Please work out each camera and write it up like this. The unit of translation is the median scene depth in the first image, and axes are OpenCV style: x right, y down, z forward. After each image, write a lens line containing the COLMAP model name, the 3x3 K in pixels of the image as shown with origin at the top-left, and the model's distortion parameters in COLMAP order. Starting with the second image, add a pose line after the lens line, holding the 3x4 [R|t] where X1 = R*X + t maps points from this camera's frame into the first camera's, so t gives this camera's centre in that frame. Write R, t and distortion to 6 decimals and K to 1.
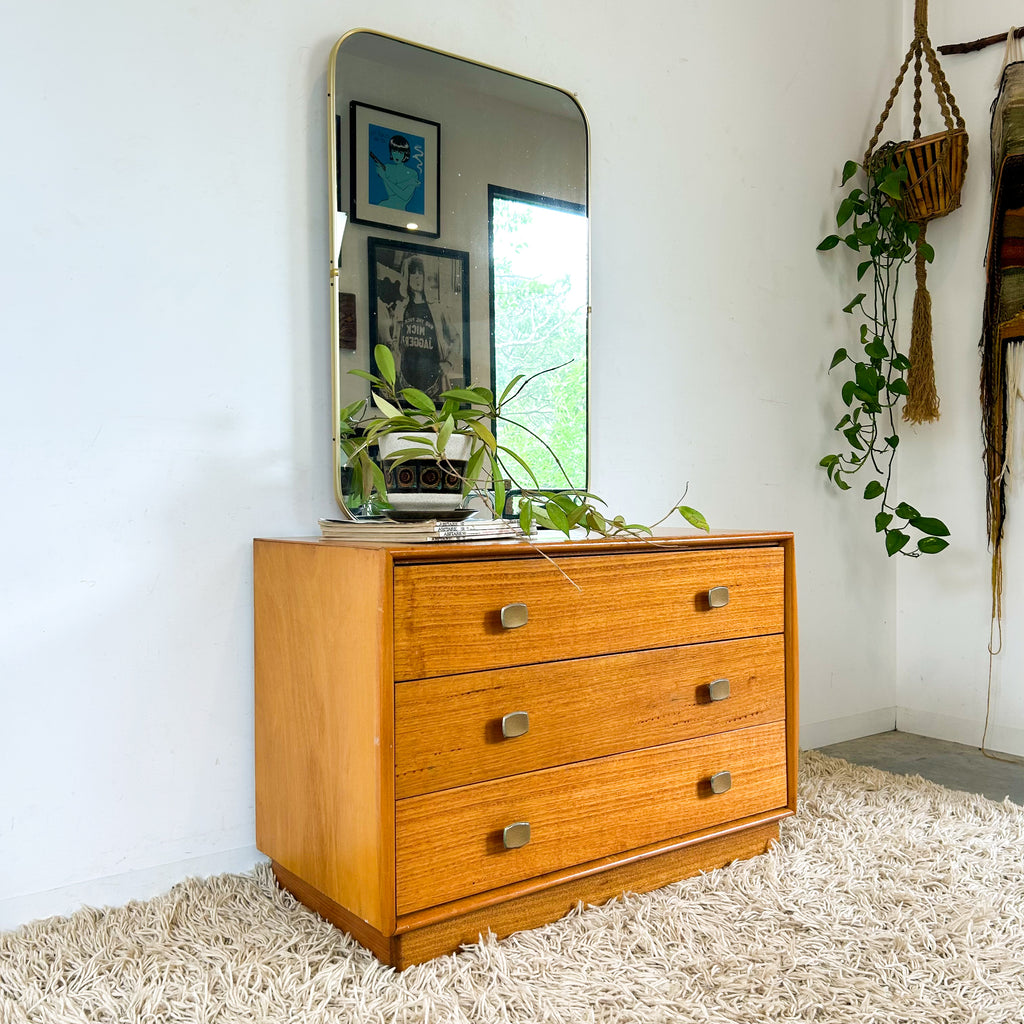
lens RADIAL K [[1061.5, 0, 508.9], [0, 1061.5, 509.5], [0, 0, 1]] dist [0.013400, 0.000000]
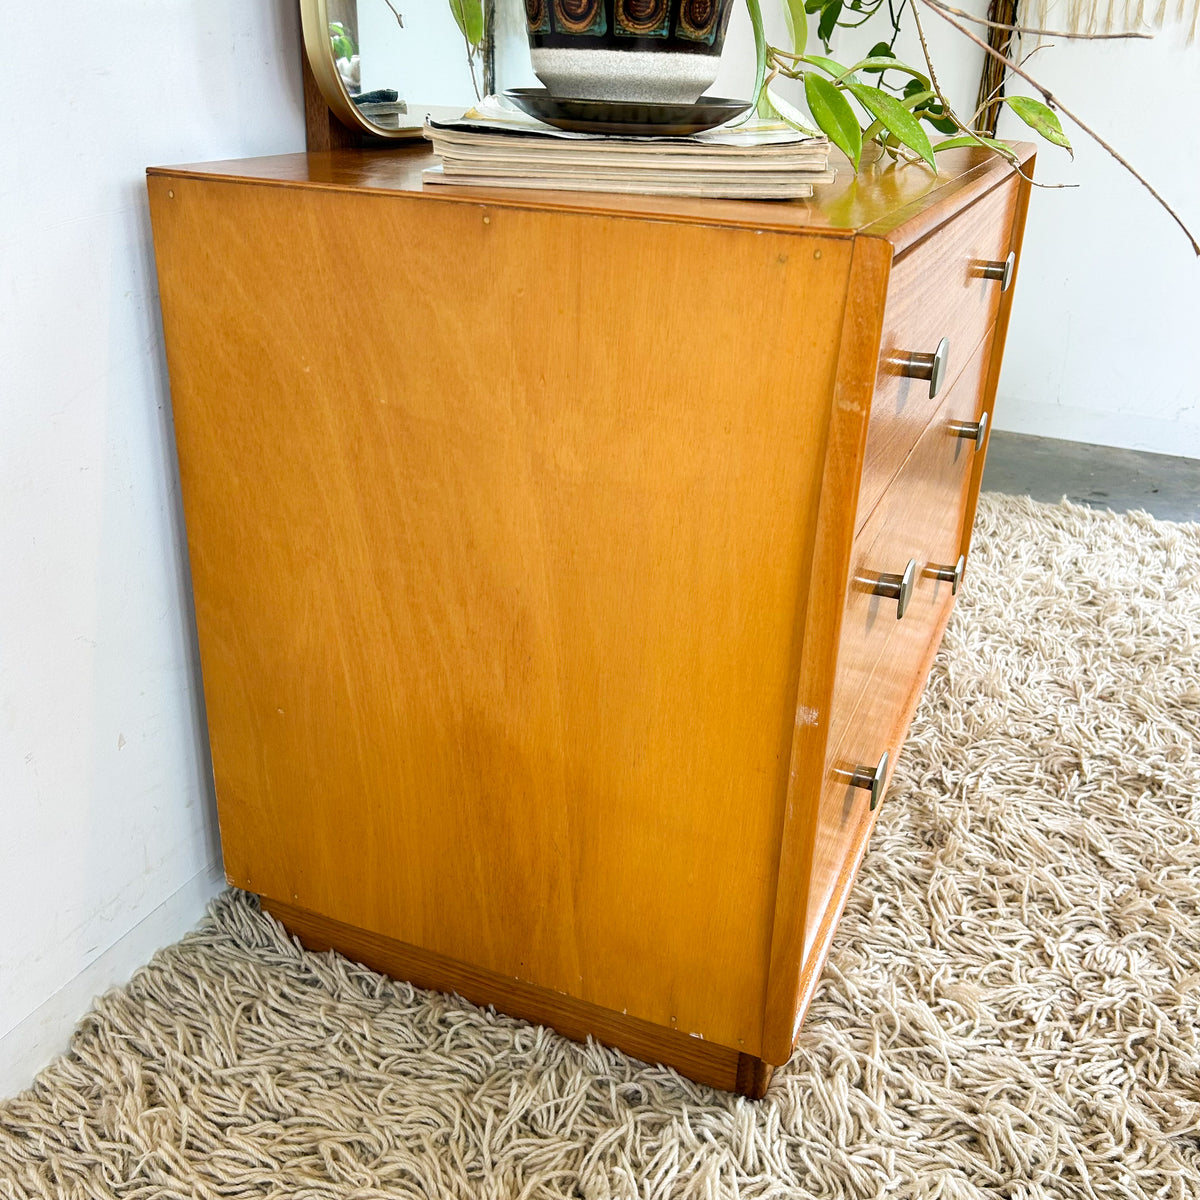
lens RADIAL K [[1243.9, 0, 597.0], [0, 1243.9, 610.6], [0, 0, 1]] dist [0.013400, 0.000000]
pose [[0.866554, -0.182222, 0.464628, -0.358591], [-0.021923, 0.916167, 0.400197, -0.010337], [-0.498602, -0.356978, 0.789913, 0.584479]]
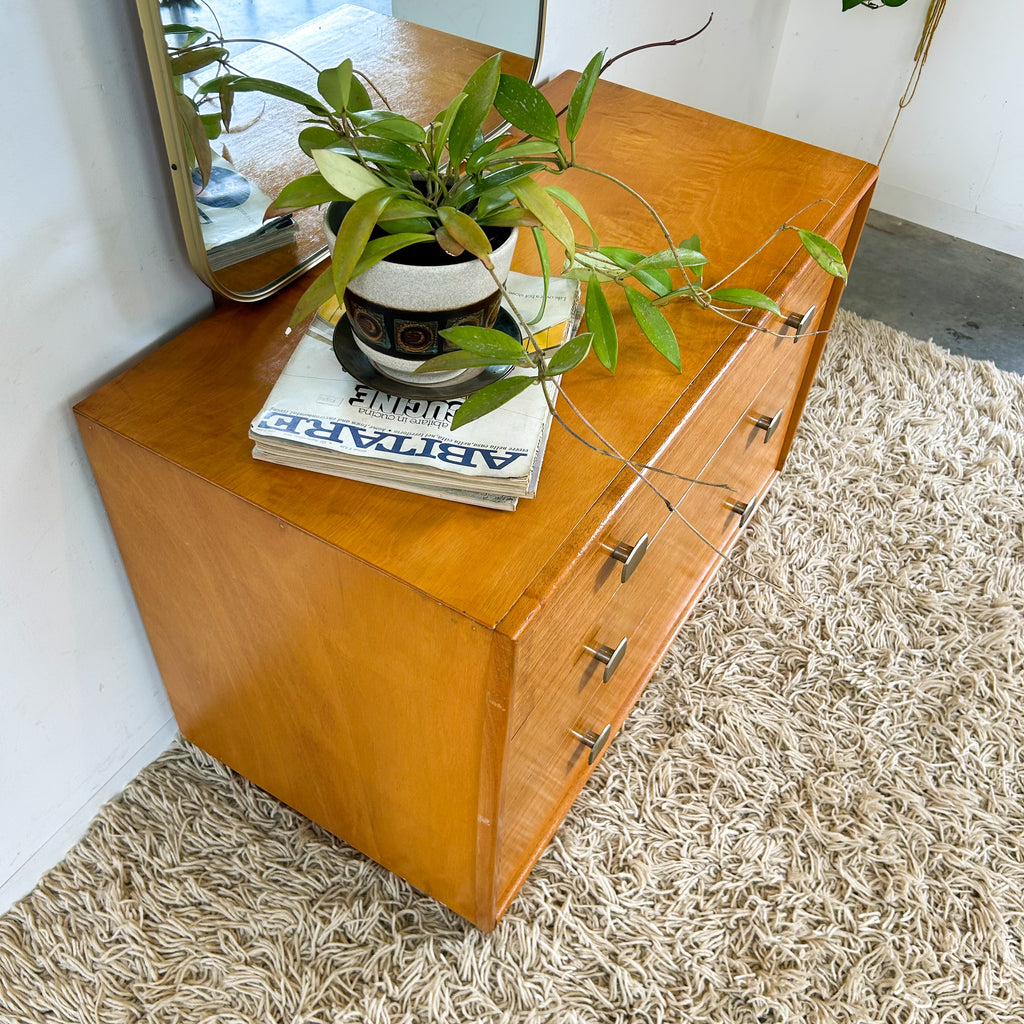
lens RADIAL K [[1061.5, 0, 514.4], [0, 1061.5, 510.2], [0, 0, 1]] dist [0.013400, 0.000000]
pose [[0.933620, -0.229600, 0.275024, -0.209355], [-0.037051, 0.701661, 0.711547, -0.340991], [-0.356345, -0.674504, 0.646578, 0.604580]]
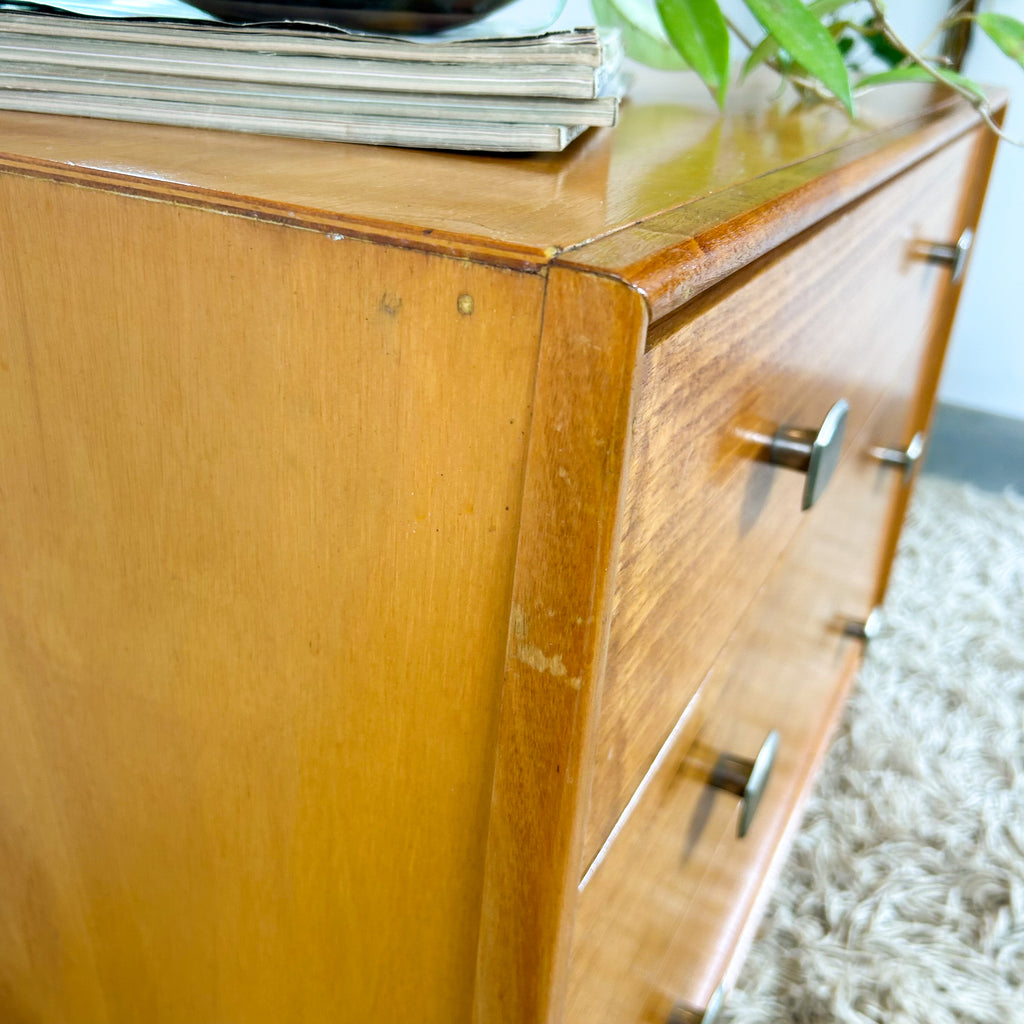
lens RADIAL K [[1061.5, 0, 509.0], [0, 1061.5, 504.8], [0, 0, 1]] dist [0.013400, 0.000000]
pose [[0.906692, -0.131885, 0.400645, -0.155626], [-0.054011, 0.905738, 0.420383, 0.008377], [-0.418321, -0.402797, 0.814102, 0.771529]]
